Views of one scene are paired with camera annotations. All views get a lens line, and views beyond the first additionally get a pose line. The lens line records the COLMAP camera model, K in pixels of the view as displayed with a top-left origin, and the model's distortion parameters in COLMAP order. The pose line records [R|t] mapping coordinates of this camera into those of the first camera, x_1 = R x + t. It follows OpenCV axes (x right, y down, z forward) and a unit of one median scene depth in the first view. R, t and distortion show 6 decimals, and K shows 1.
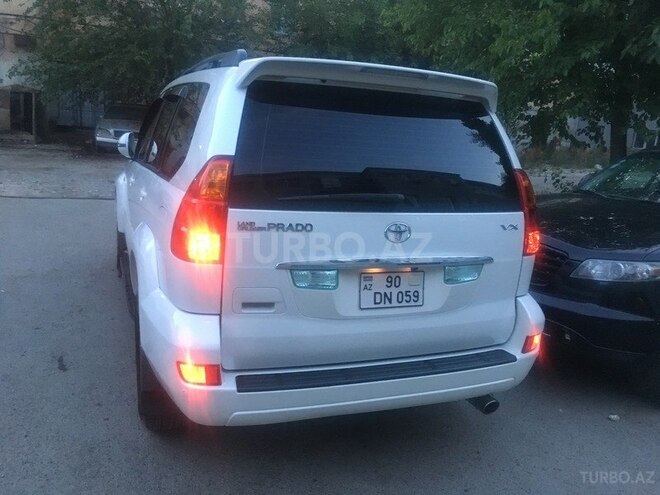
lens RADIAL K [[563.6, 0, 325.7], [0, 563.6, 244.4], [0, 0, 1]] dist [0.017104, -0.015239]
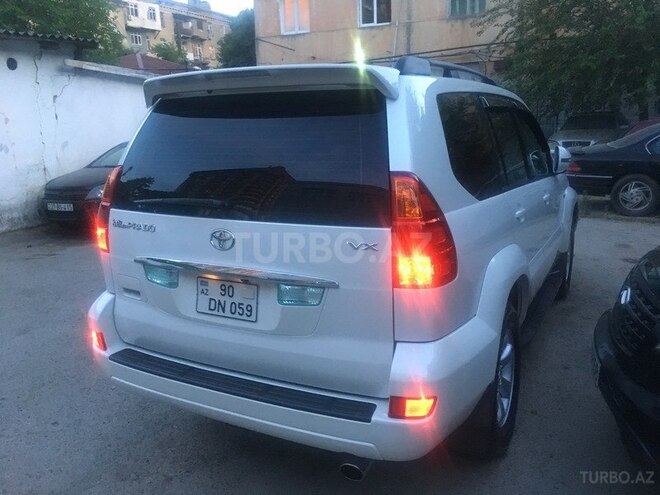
lens RADIAL K [[563.6, 0, 328.8], [0, 563.6, 249.7], [0, 0, 1]] dist [0.017104, -0.015239]
pose [[0.653689, 0.063719, -0.754076, 0.968819], [-0.117728, 0.992880, -0.018157, -0.007412], [0.747550, 0.100644, 0.656536, 0.483489]]
